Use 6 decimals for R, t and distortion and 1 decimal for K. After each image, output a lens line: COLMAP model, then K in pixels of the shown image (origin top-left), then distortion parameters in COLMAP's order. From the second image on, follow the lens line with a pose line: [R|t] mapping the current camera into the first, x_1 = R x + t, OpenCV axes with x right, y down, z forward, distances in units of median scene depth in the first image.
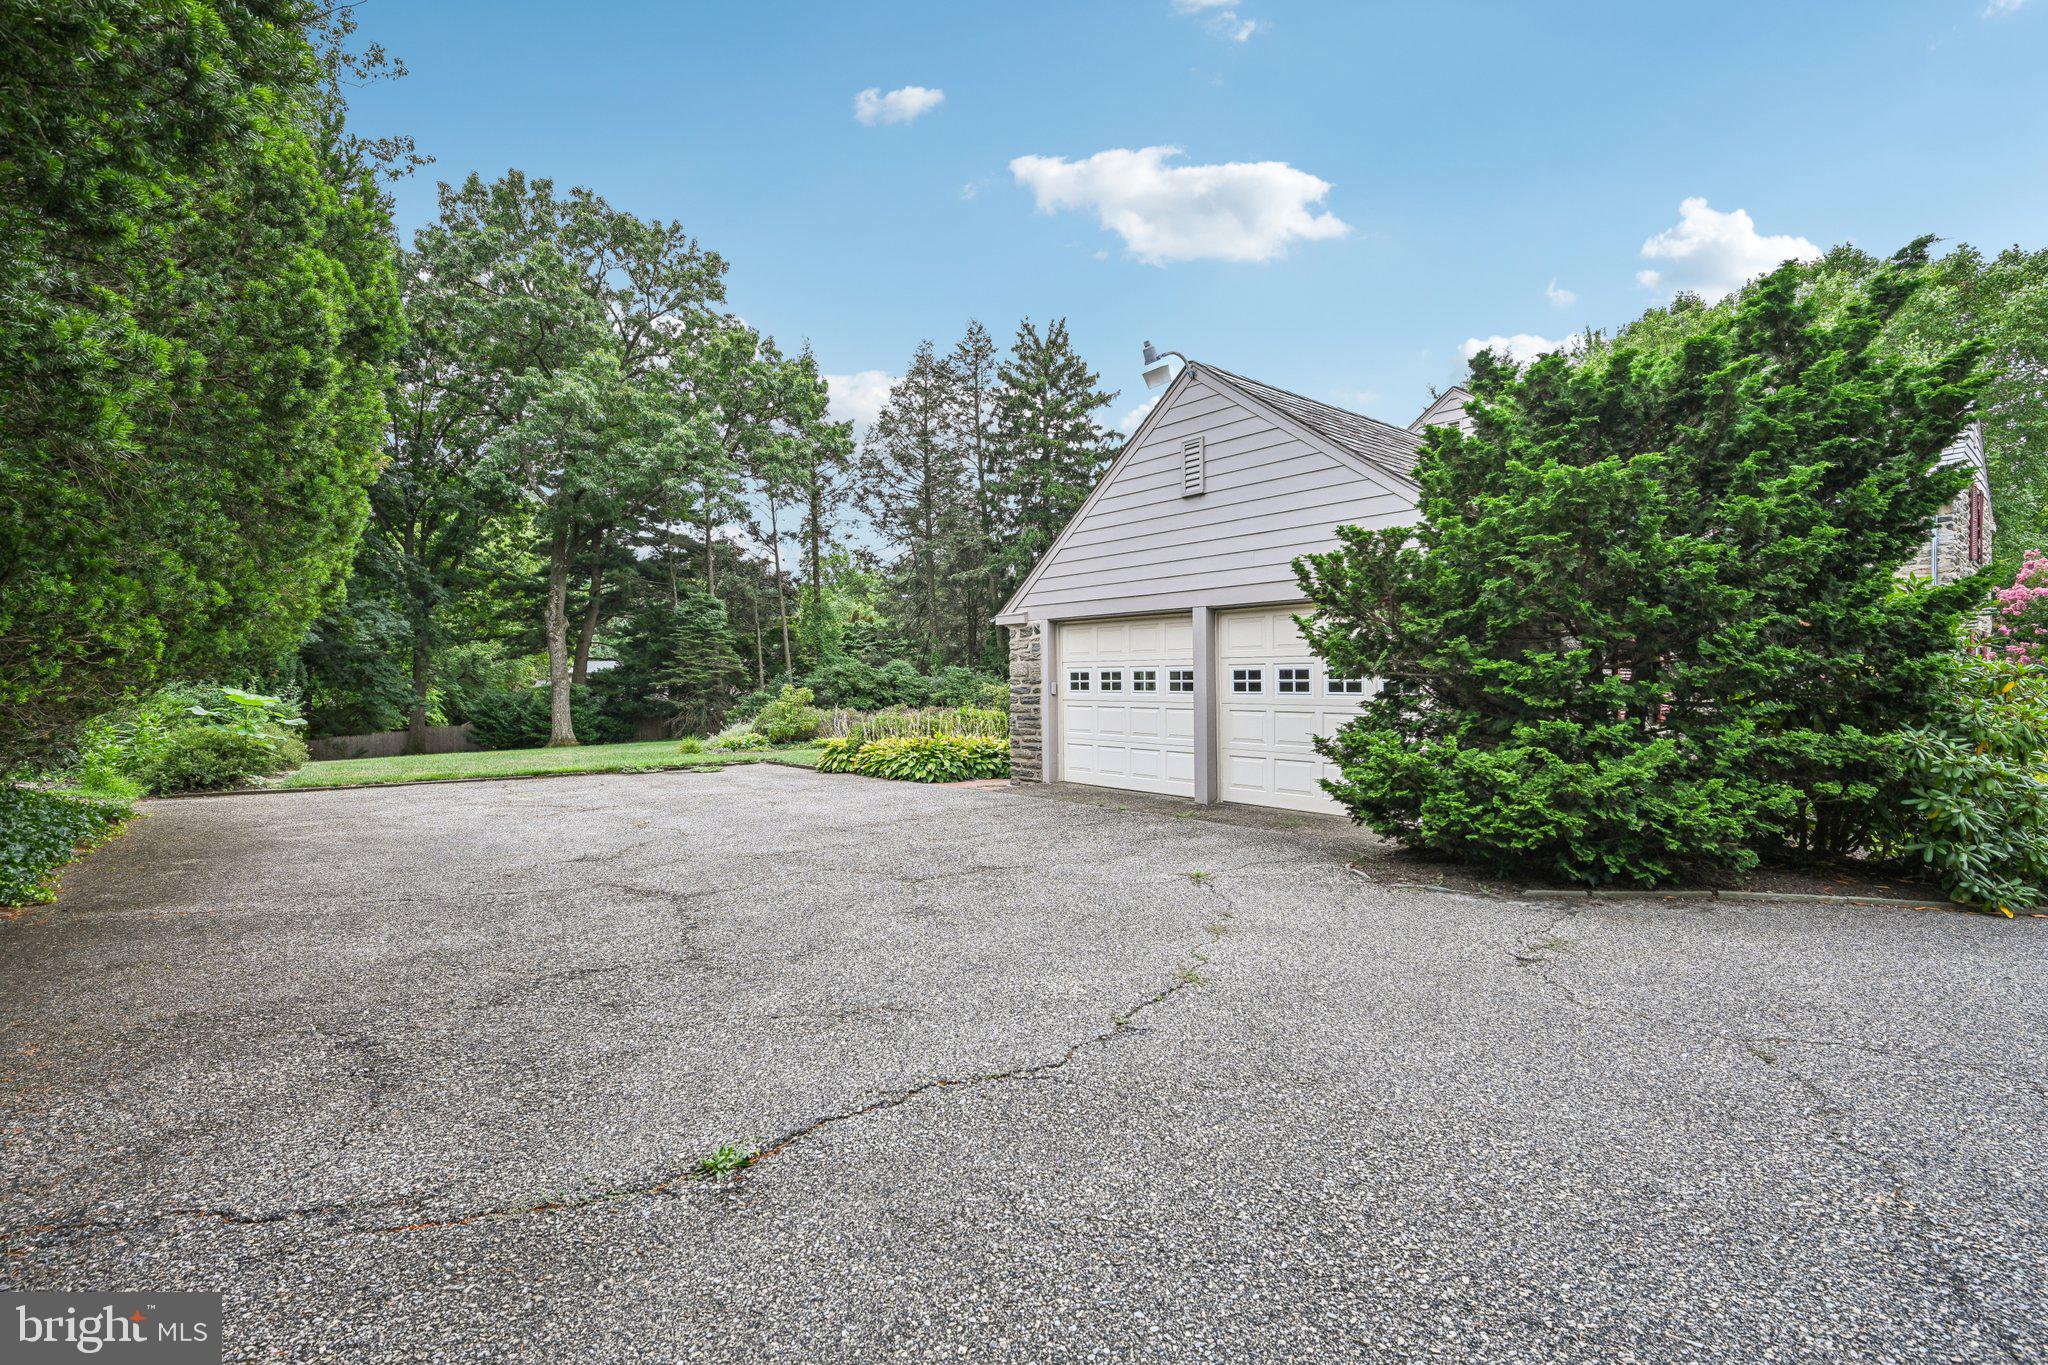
lens RADIAL K [[913.7, 0, 1025.0], [0, 913.7, 684.1], [0, 0, 1]] dist [0.000533, 0.000049]
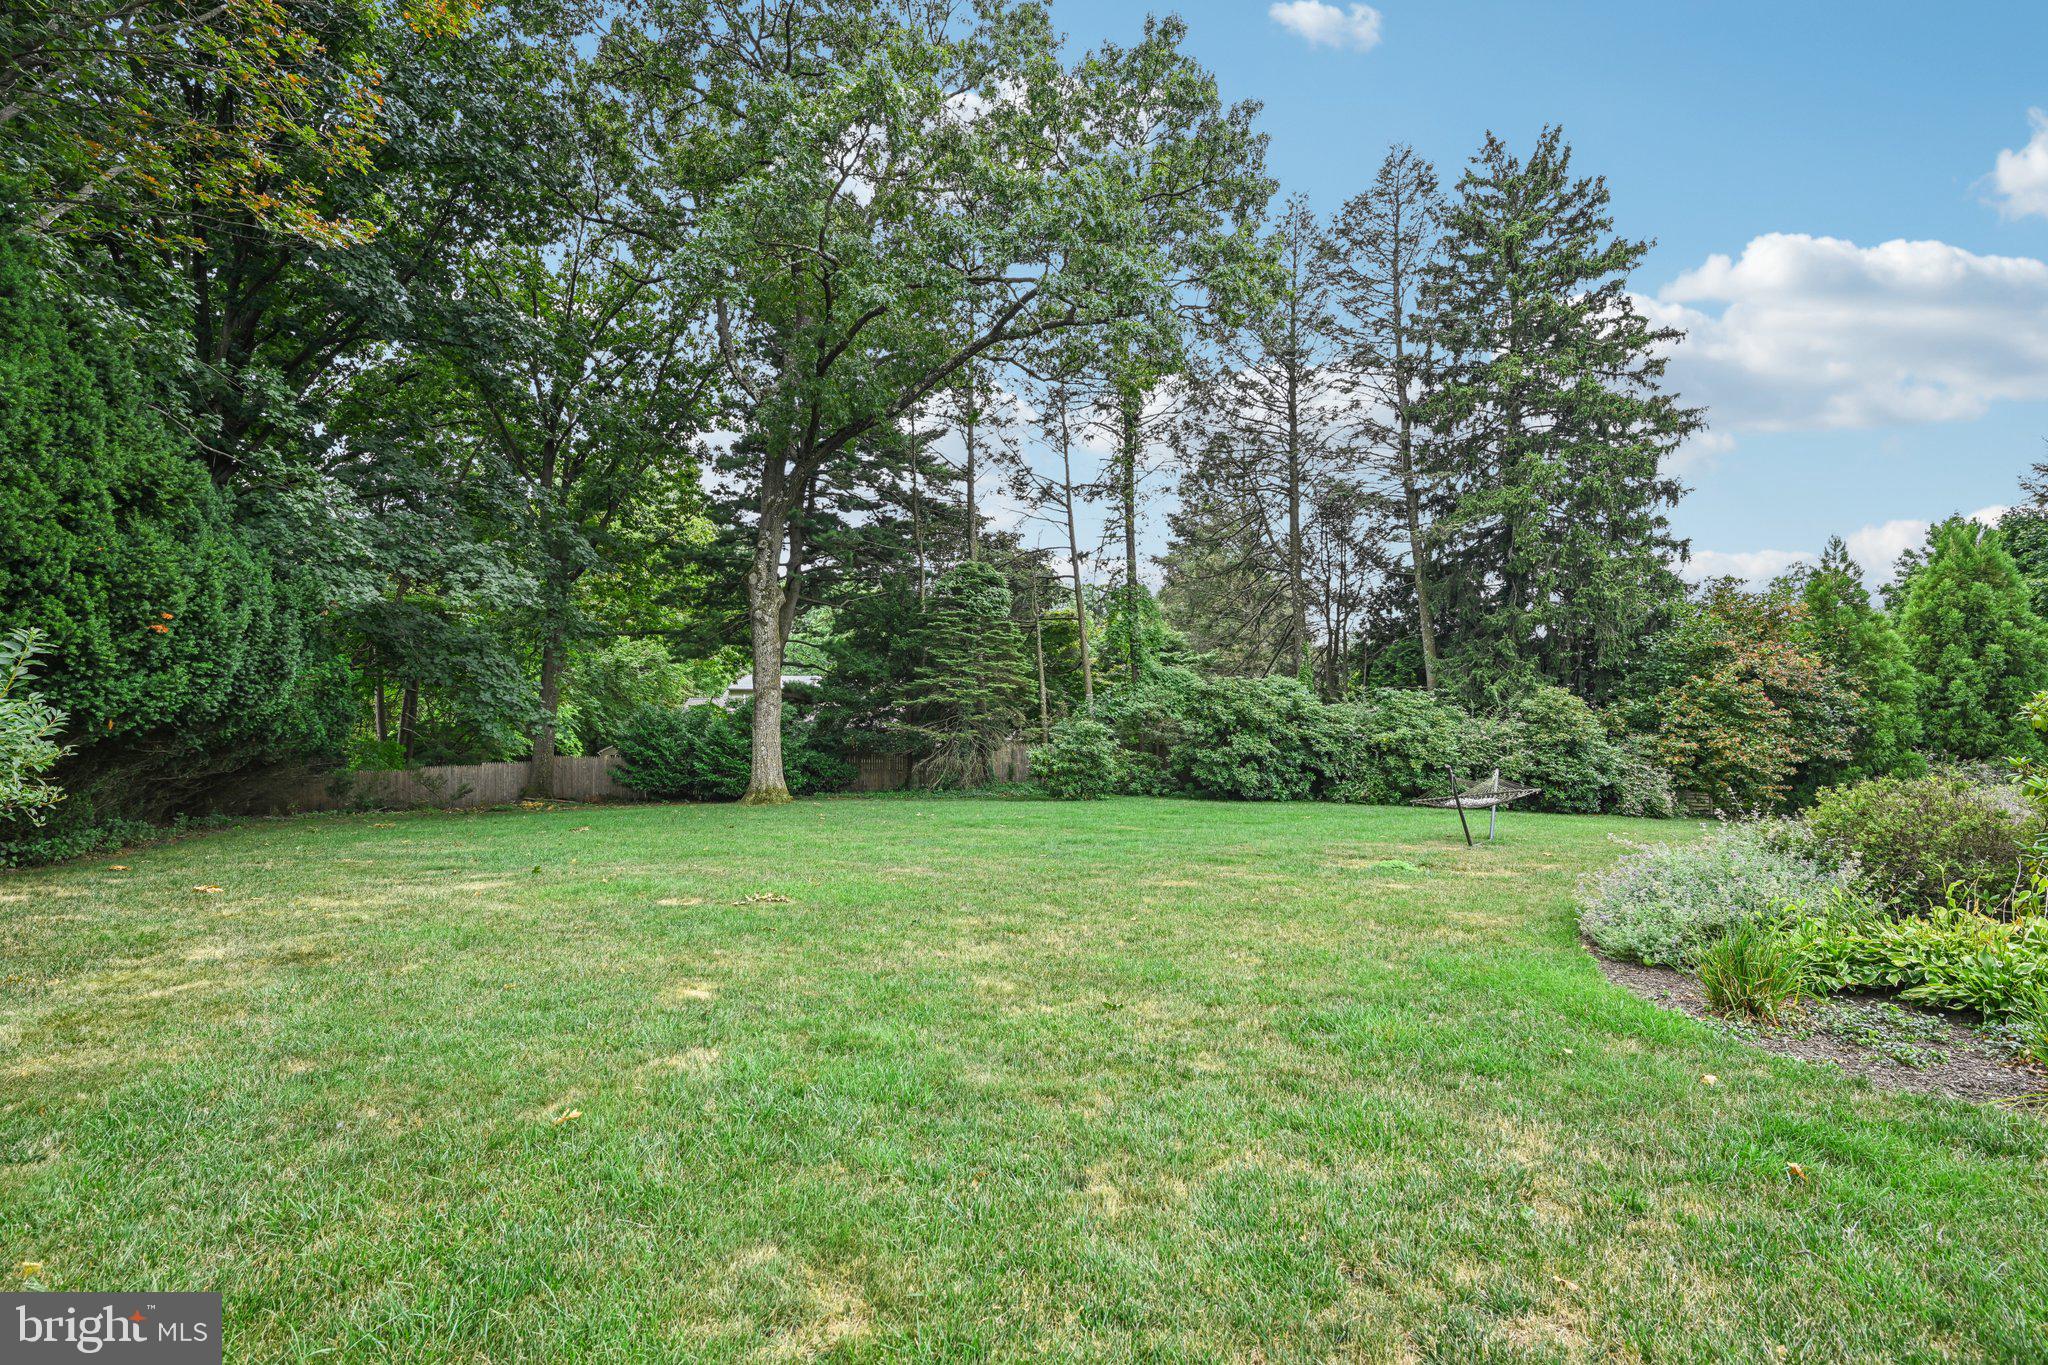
lens RADIAL K [[945.8, 0, 1023.3], [0, 945.8, 681.4], [0, 0, 1]] dist [0.000132, 0.000054]
pose [[0.992060, 0.026291, -0.122986, -0.215765], [-0.031318, 0.998744, -0.039120, 0.006978], [0.121803, 0.042661, 0.991637, 0.328440]]
